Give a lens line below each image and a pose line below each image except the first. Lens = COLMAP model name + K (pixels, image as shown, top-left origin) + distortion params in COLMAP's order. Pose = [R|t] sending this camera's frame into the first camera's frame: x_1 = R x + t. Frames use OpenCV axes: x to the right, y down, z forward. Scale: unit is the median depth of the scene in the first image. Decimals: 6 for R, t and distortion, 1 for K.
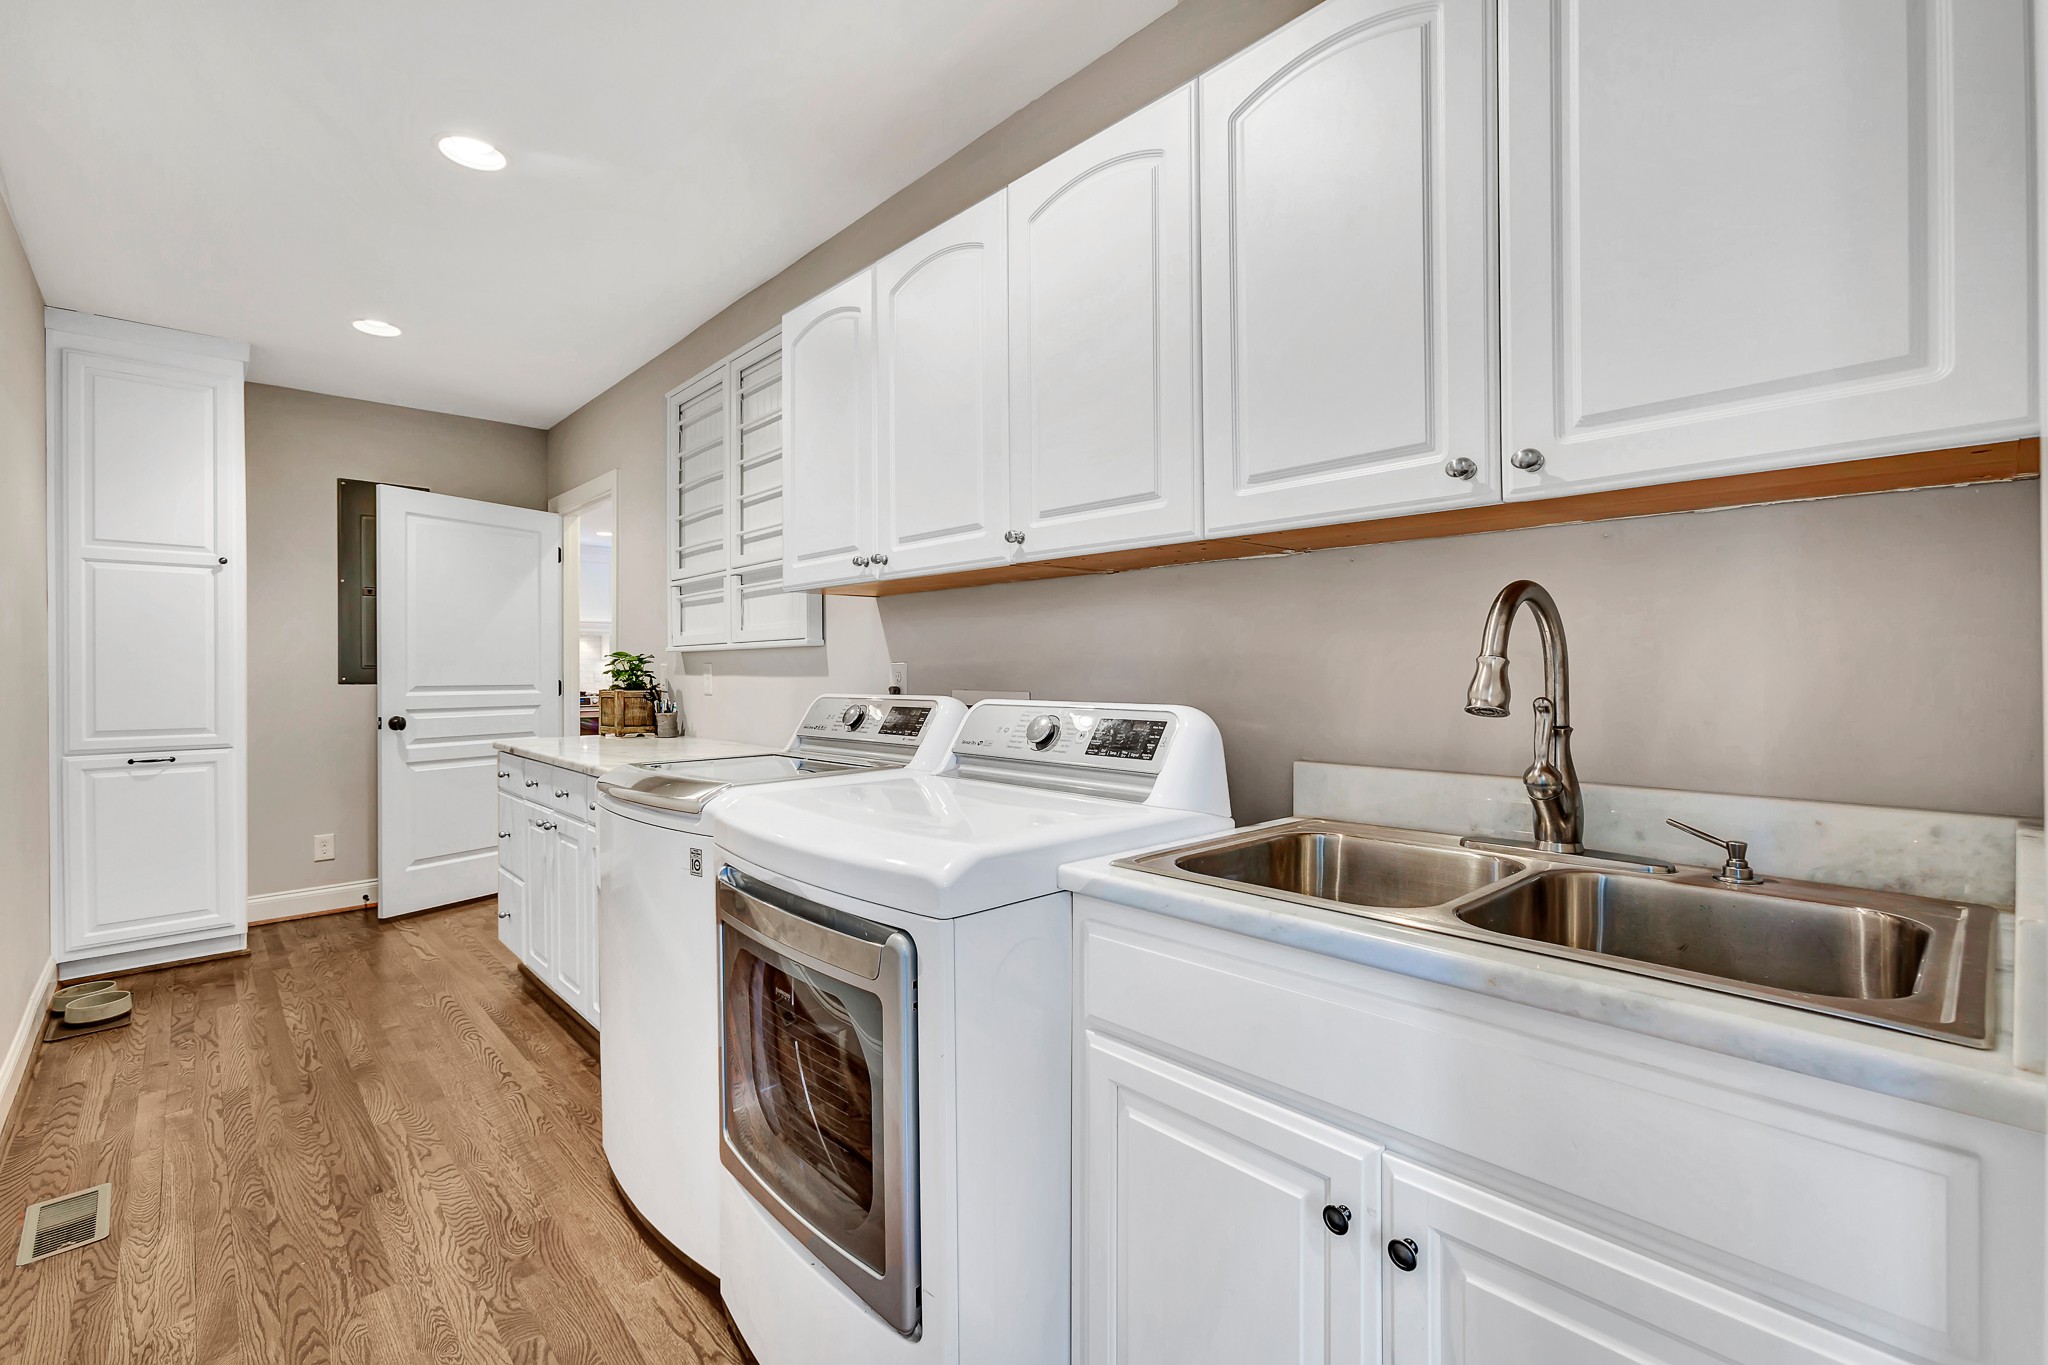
lens RADIAL K [[904.8, 0, 1016.1], [0, 904.8, 681.1], [0, 0, 1]] dist [-0.007475, 0.004475]
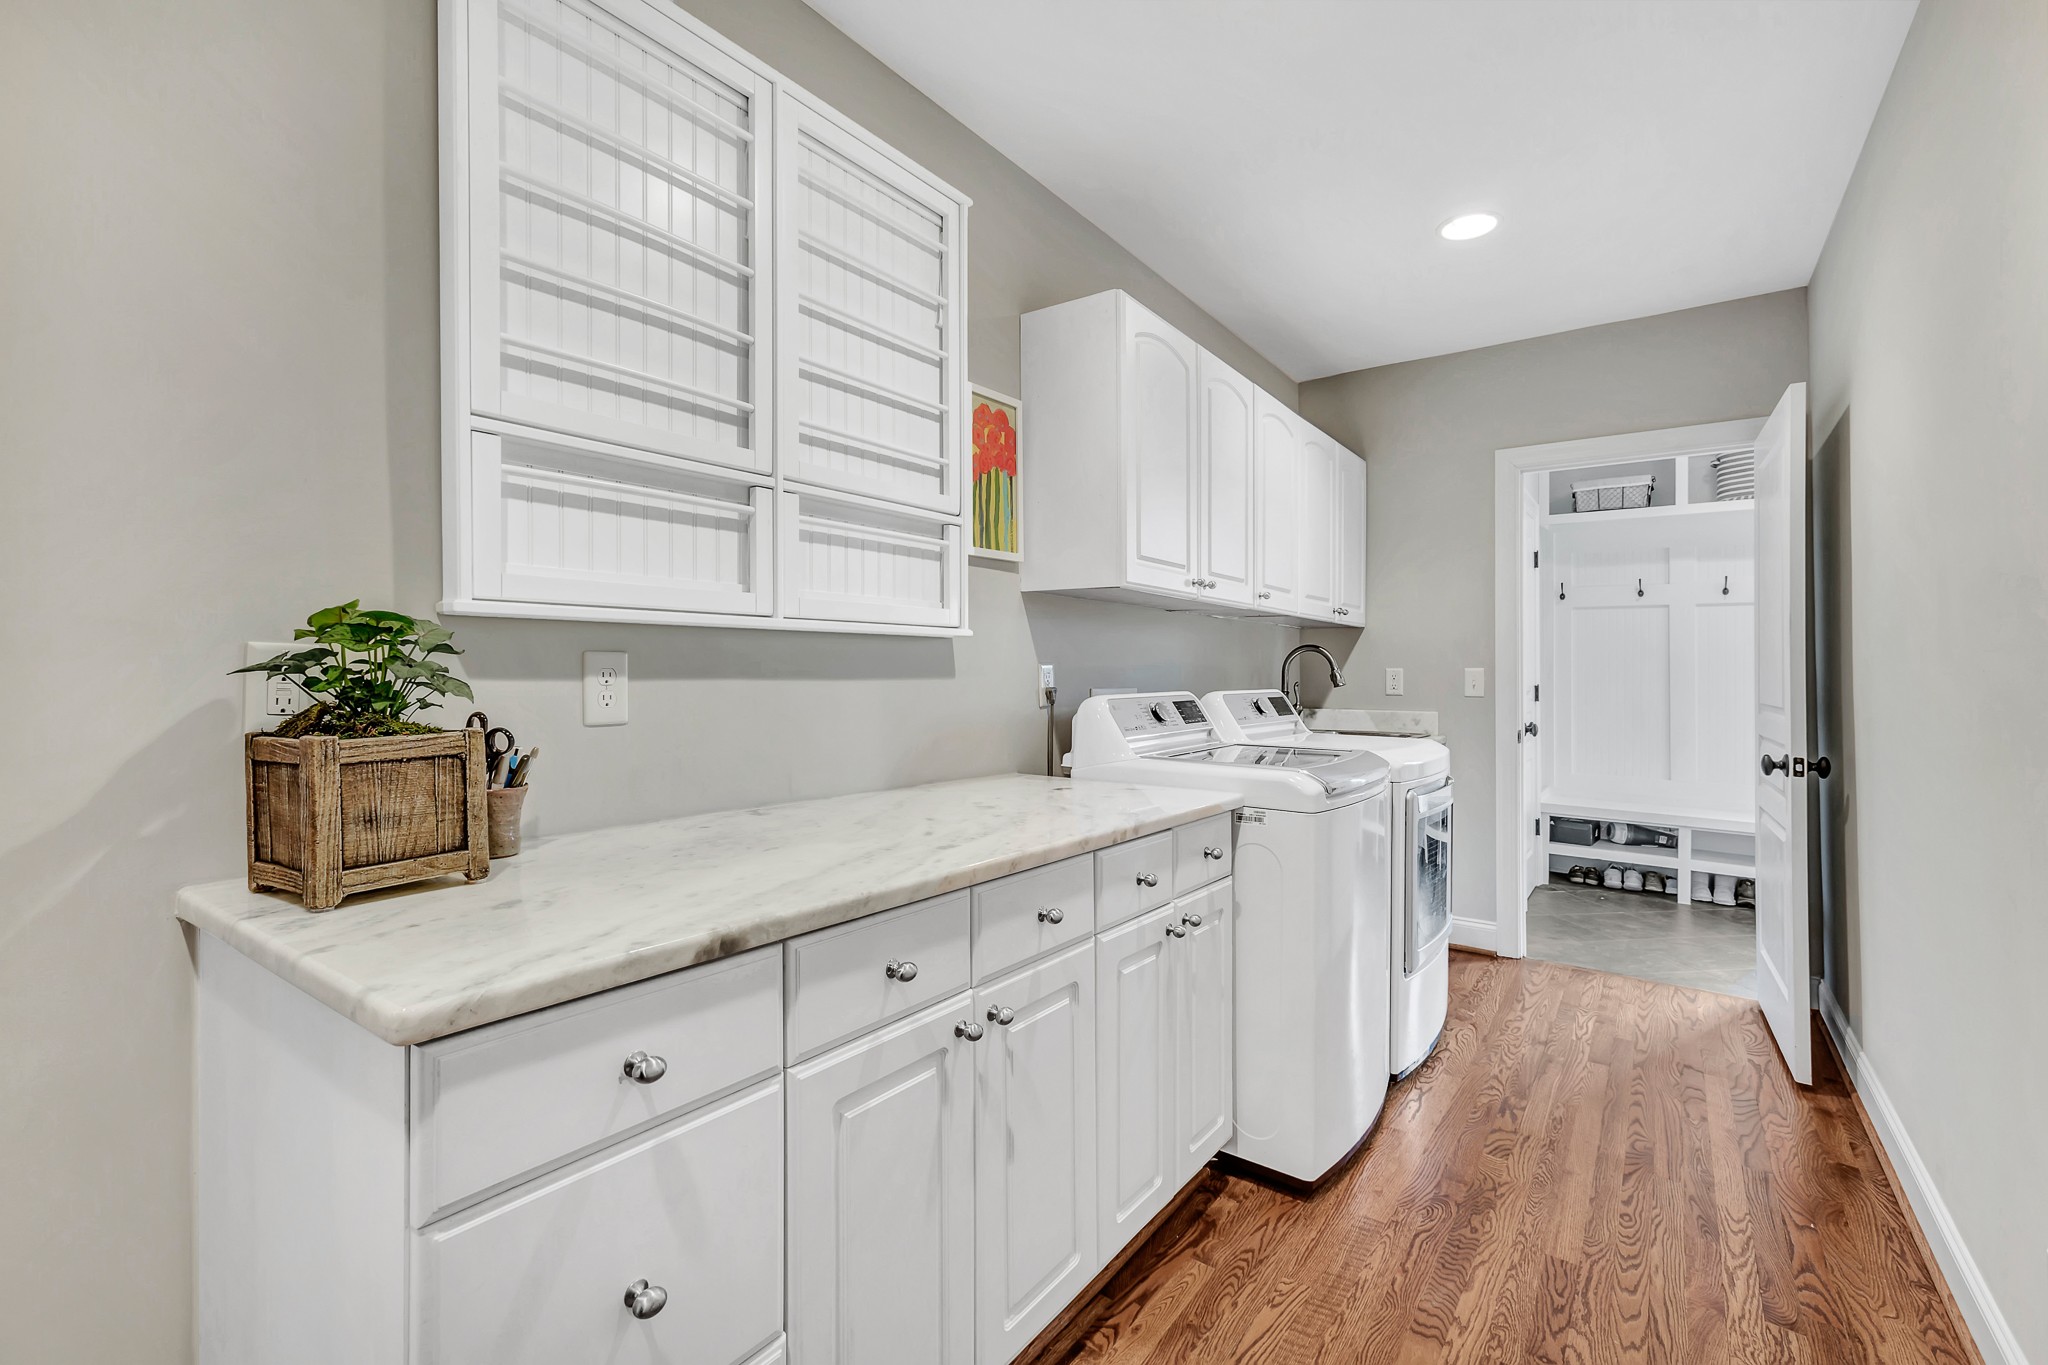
lens RADIAL K [[904.8, 0, 1014.0], [0, 904.8, 673.8], [0, 0, 1]] dist [-0.007475, 0.004475]
pose [[-0.199814, 0.014488, 0.979727, -1.493874], [0.016143, 0.999804, -0.011493, 0.000149], [-0.979701, 0.013519, -0.200009, 1.686317]]
